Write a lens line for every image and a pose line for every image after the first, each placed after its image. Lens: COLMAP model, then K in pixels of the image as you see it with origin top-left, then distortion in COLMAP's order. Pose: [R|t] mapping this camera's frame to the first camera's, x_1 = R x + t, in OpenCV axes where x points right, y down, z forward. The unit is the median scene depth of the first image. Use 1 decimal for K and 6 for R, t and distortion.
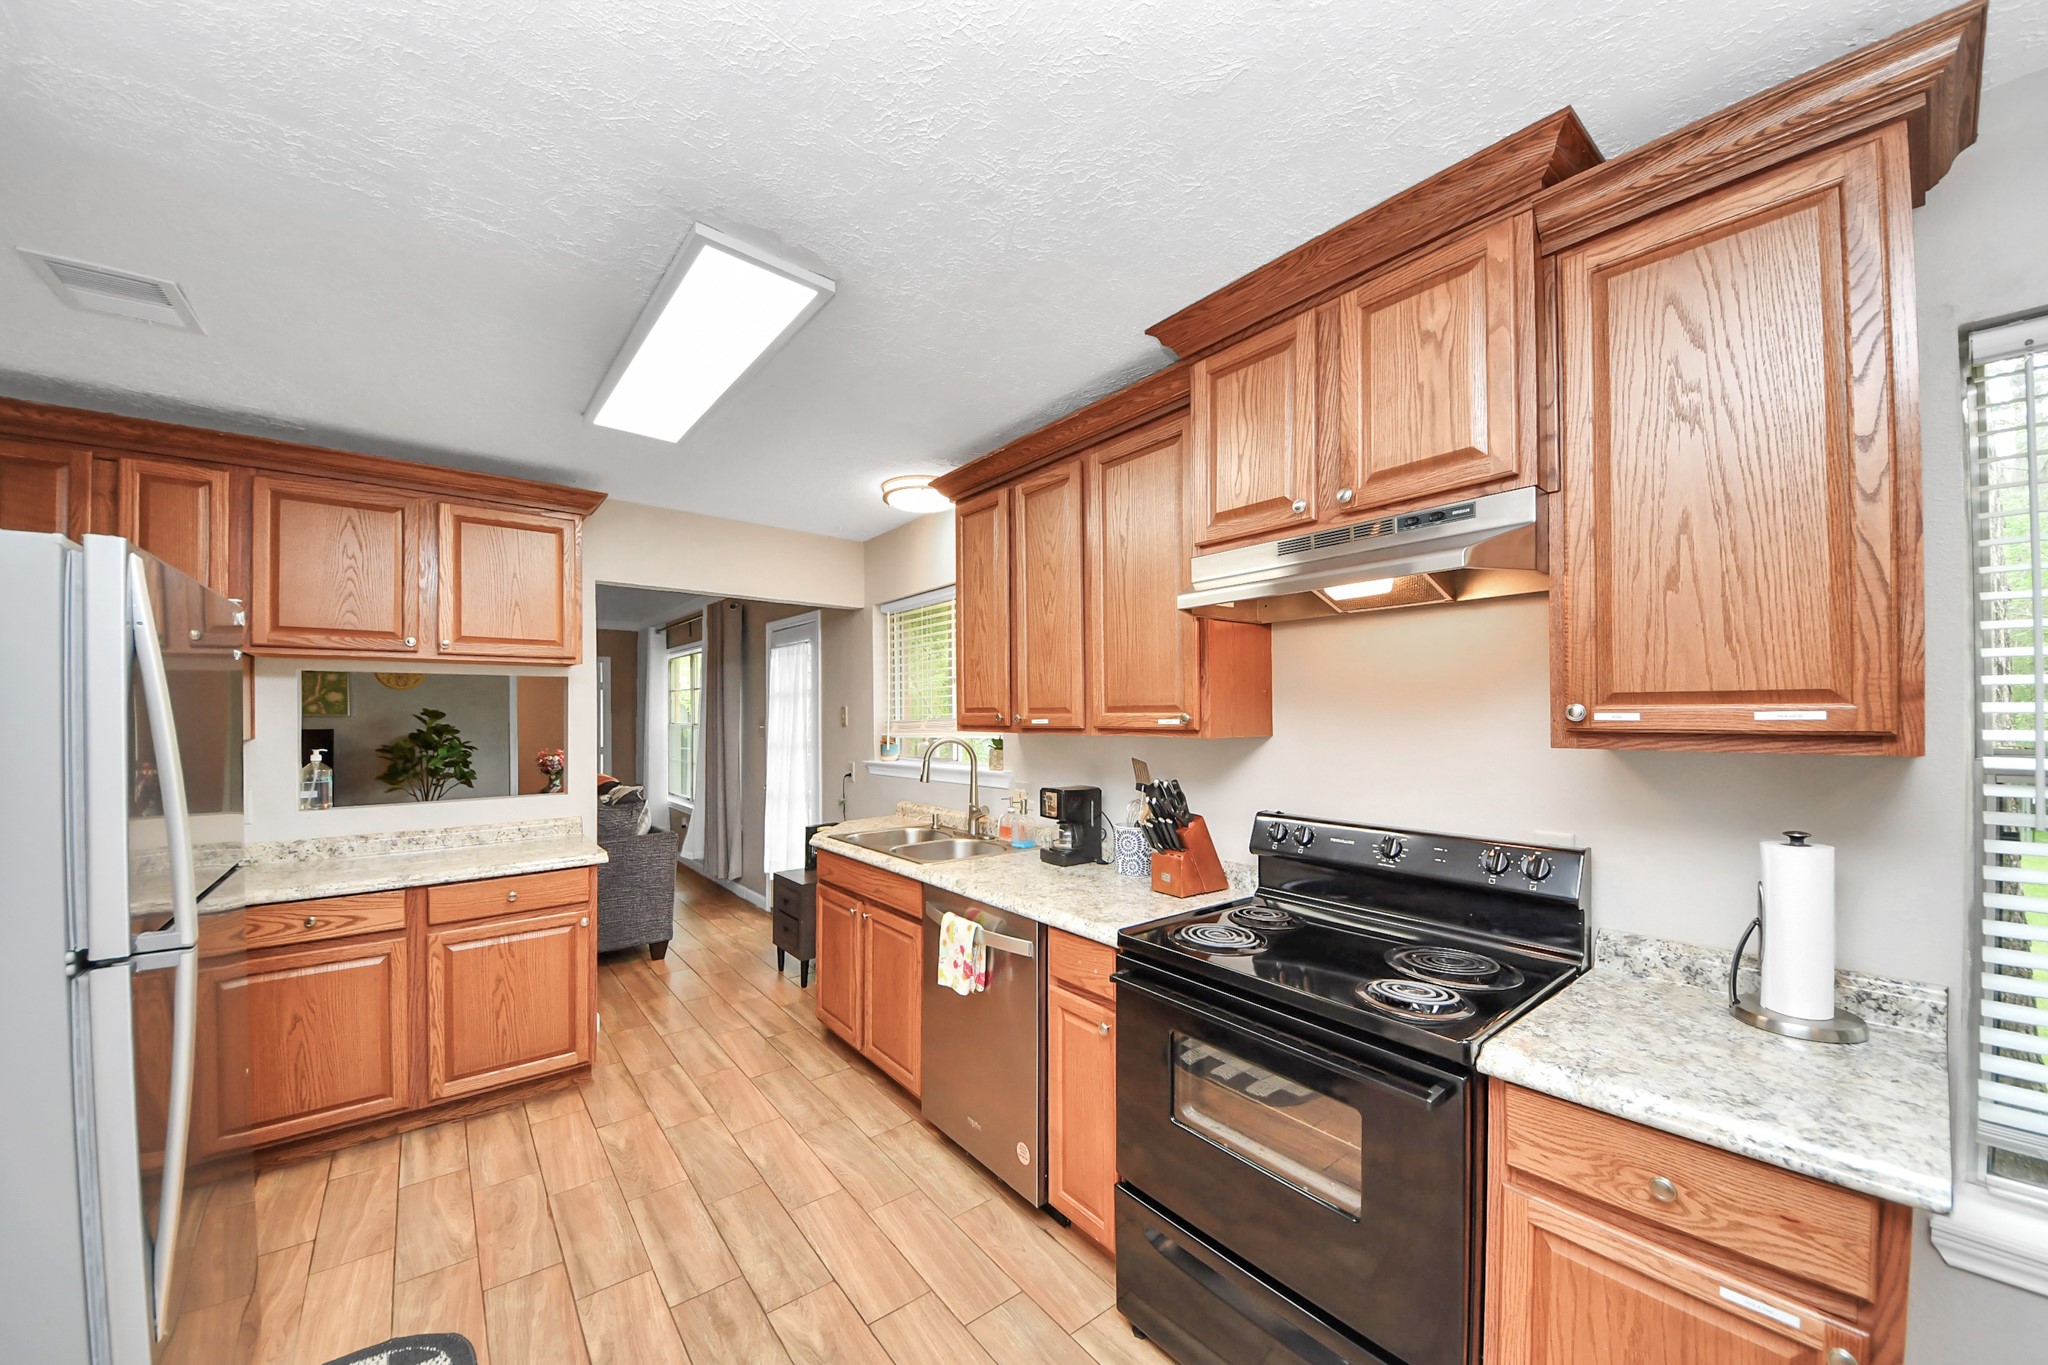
lens RADIAL K [[754.2, 0, 1033.1], [0, 754.2, 708.1], [0, 0, 1]] dist [0.022227, -0.018535]
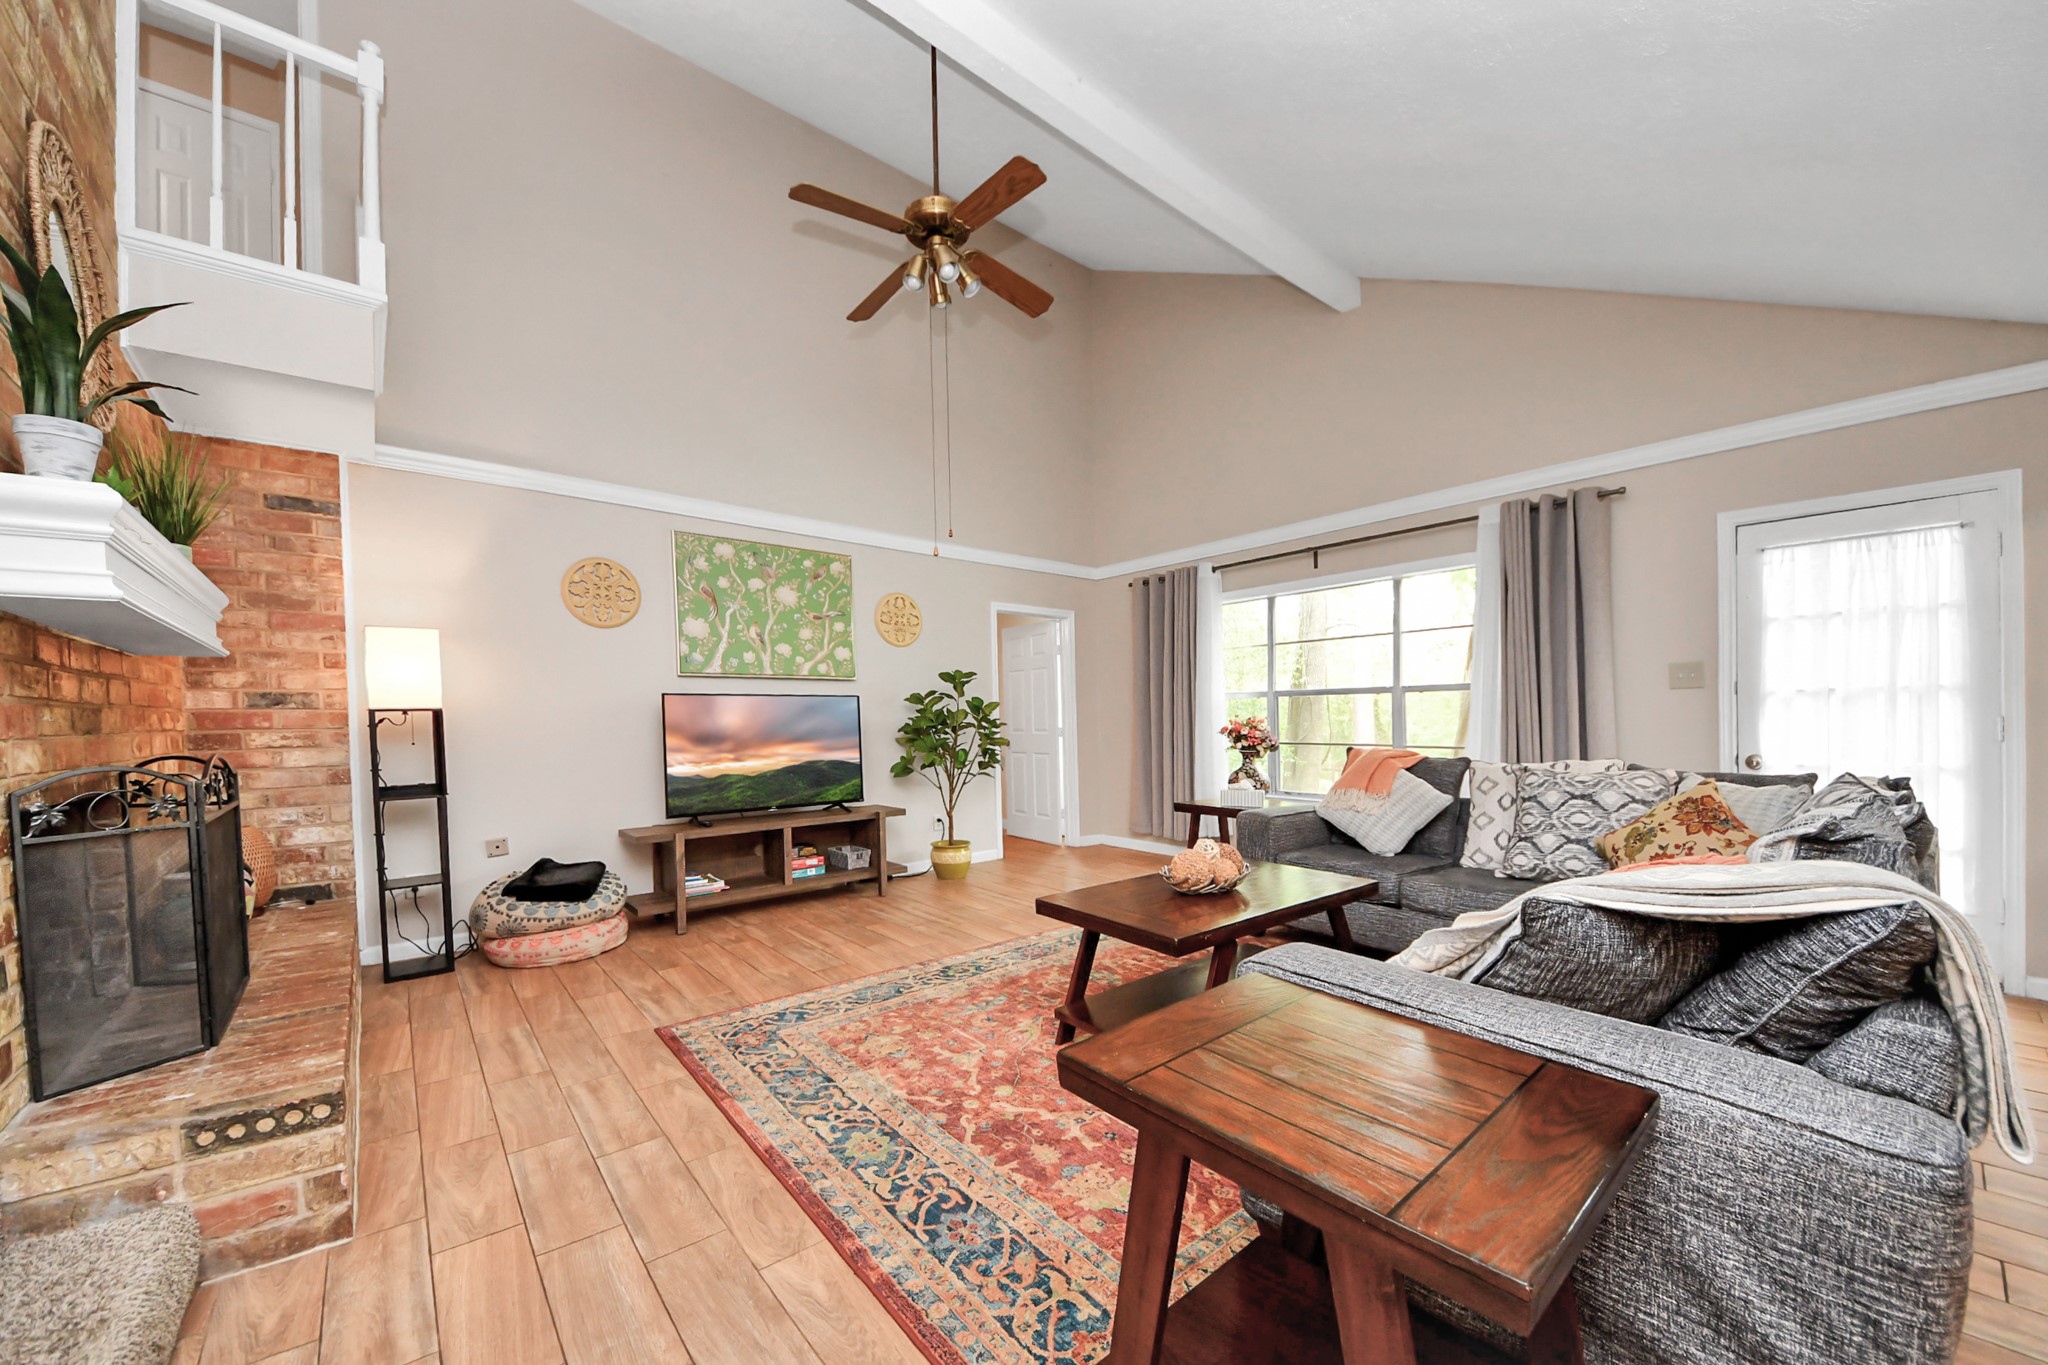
lens RADIAL K [[741.2, 0, 1011.4], [0, 741.2, 738.7], [0, 0, 1]] dist [-0.017363, -0.000100]
pose [[0.999754, -0.012133, 0.018572, -2.157625], [0.011455, 0.999279, 0.036190, 0.125587], [-0.018998, -0.035968, 0.999172, 0.741088]]
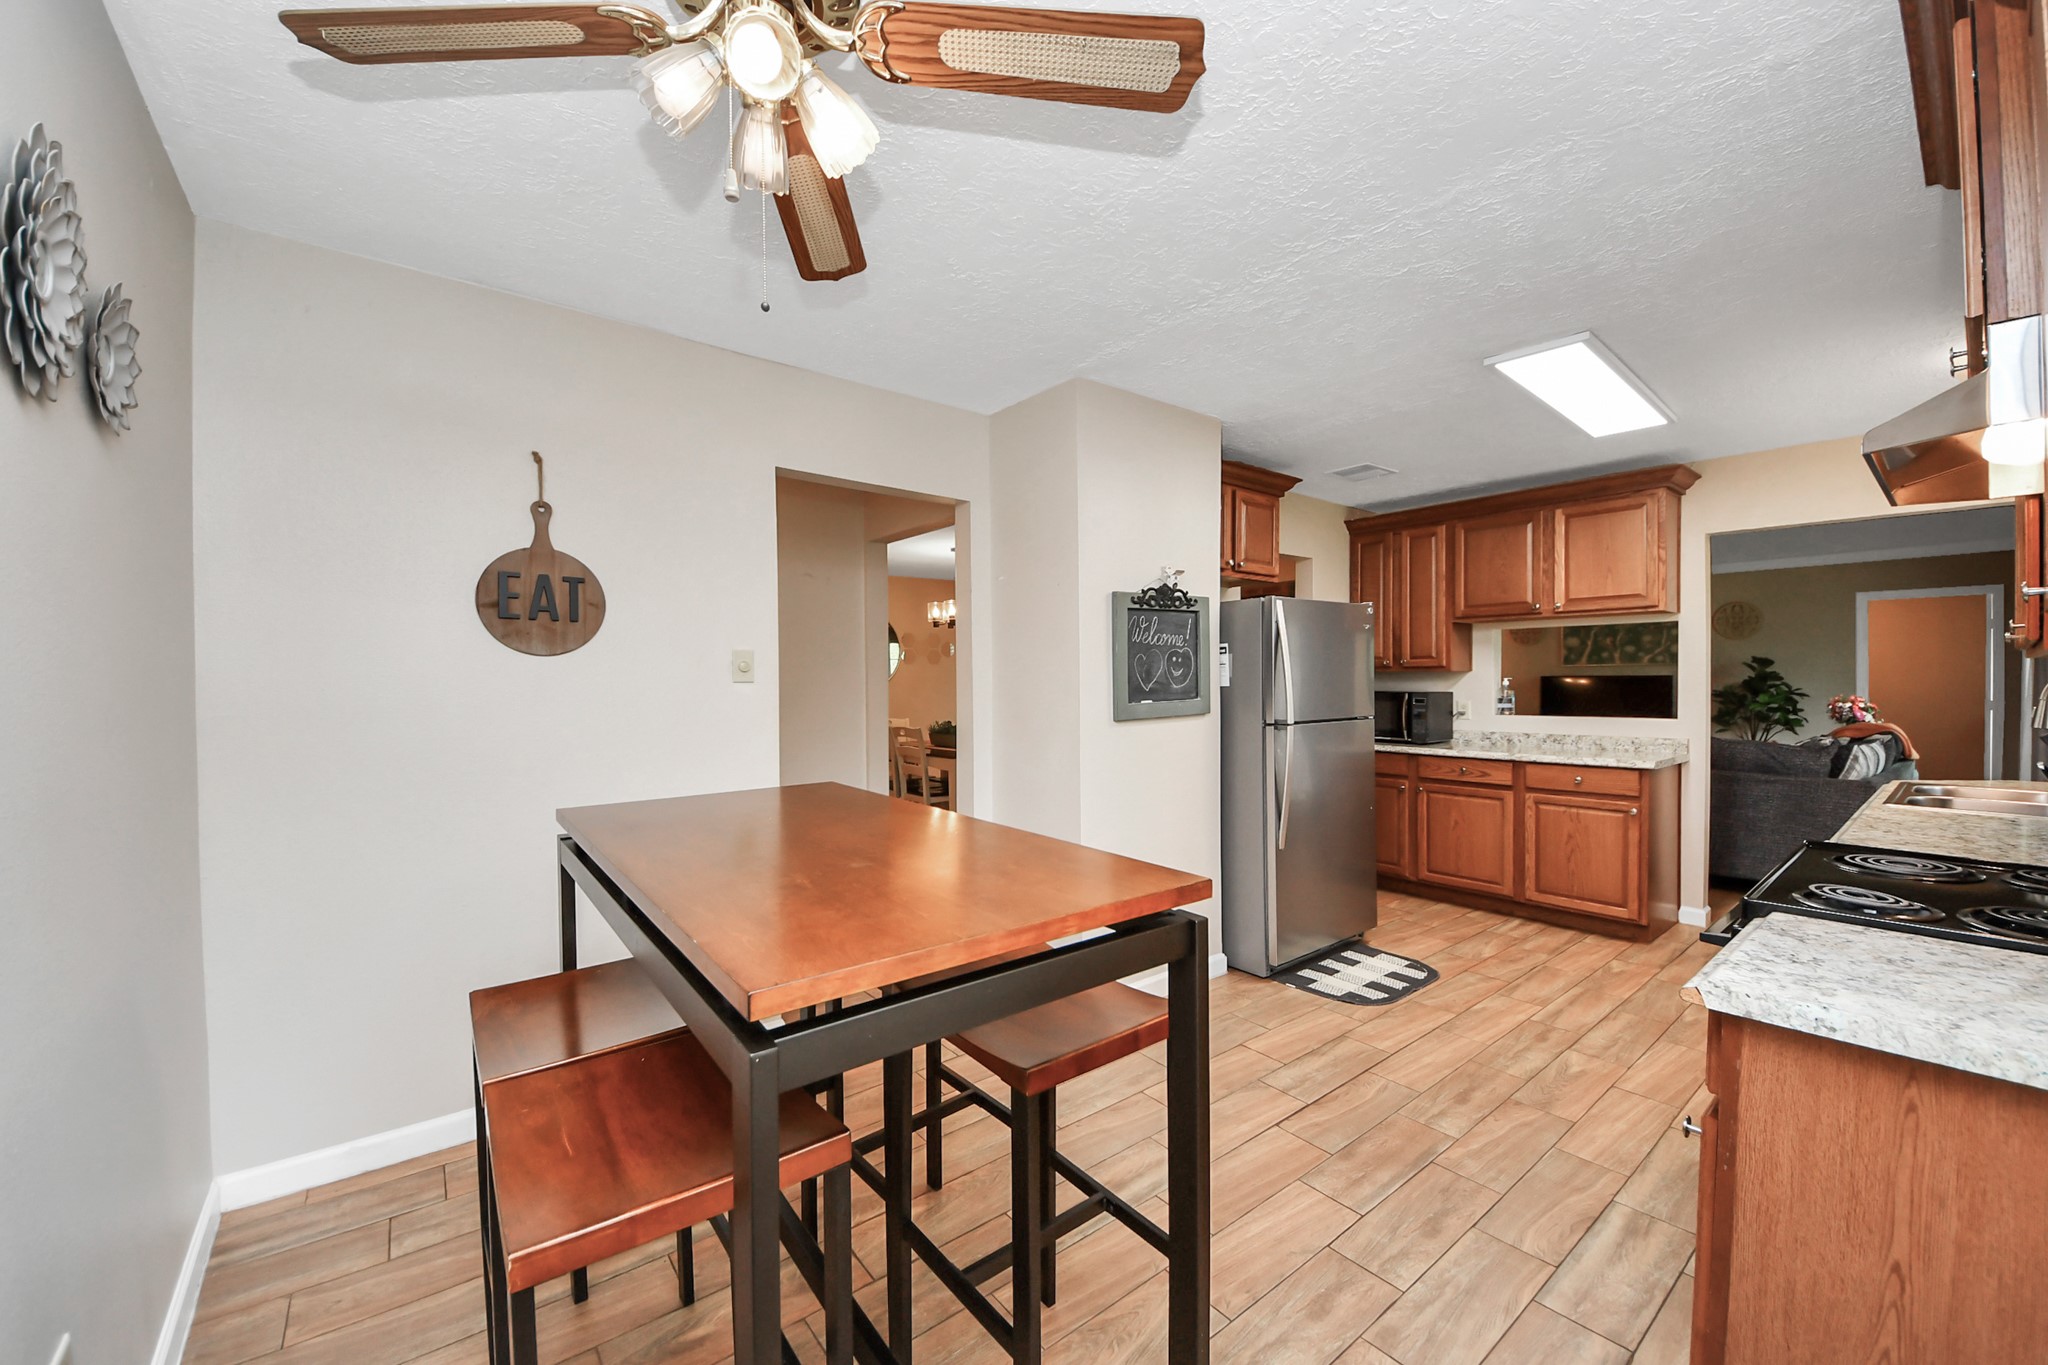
lens RADIAL K [[757.5, 0, 974.8], [0, 757.5, 682.8], [0, 0, 1]] dist [-0.000782, -0.008762]
pose [[-0.062937, 0.008333, -0.997983, 0.853668], [0.012710, 0.999891, 0.007547, 0.044286], [0.997937, -0.012210, -0.063036, -0.036437]]
